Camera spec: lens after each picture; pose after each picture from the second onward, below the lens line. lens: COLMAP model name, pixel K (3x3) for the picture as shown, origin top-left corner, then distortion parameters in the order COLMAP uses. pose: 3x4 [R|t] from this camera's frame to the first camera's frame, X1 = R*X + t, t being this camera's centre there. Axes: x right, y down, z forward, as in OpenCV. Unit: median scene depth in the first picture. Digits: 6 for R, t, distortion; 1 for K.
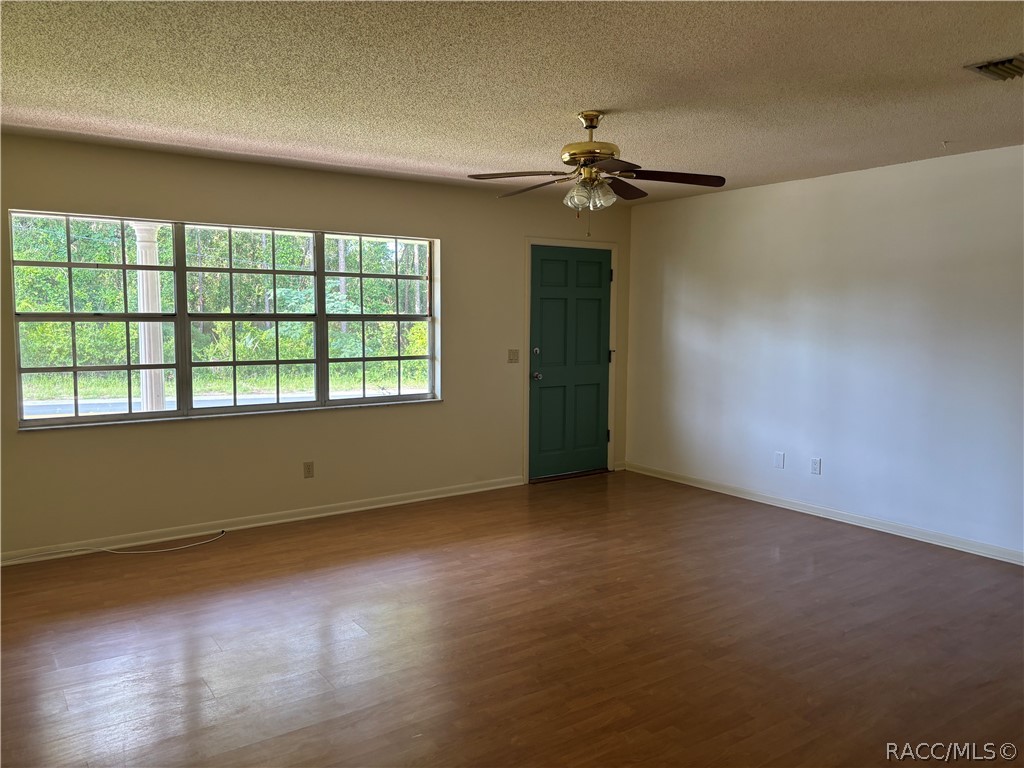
lens RADIAL K [[787.4, 0, 512.0], [0, 787.4, 384.0], [0, 0, 1]] dist [0.048477, 0.002123]
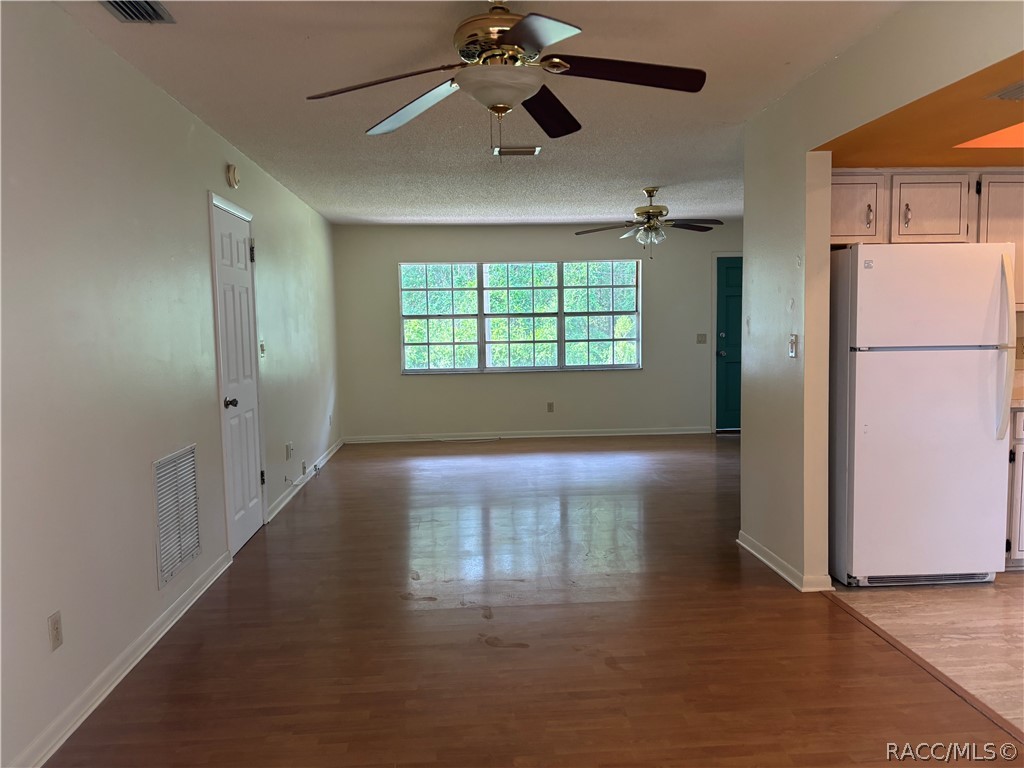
lens RADIAL K [[787.4, 0, 512.0], [0, 787.4, 384.0], [0, 0, 1]] dist [0.048477, 0.002123]
pose [[0.854448, 0.017190, -0.519252, 0.479063], [-0.023641, 0.999704, -0.005807, 0.065885], [0.518998, 0.017238, 0.854602, -0.403074]]
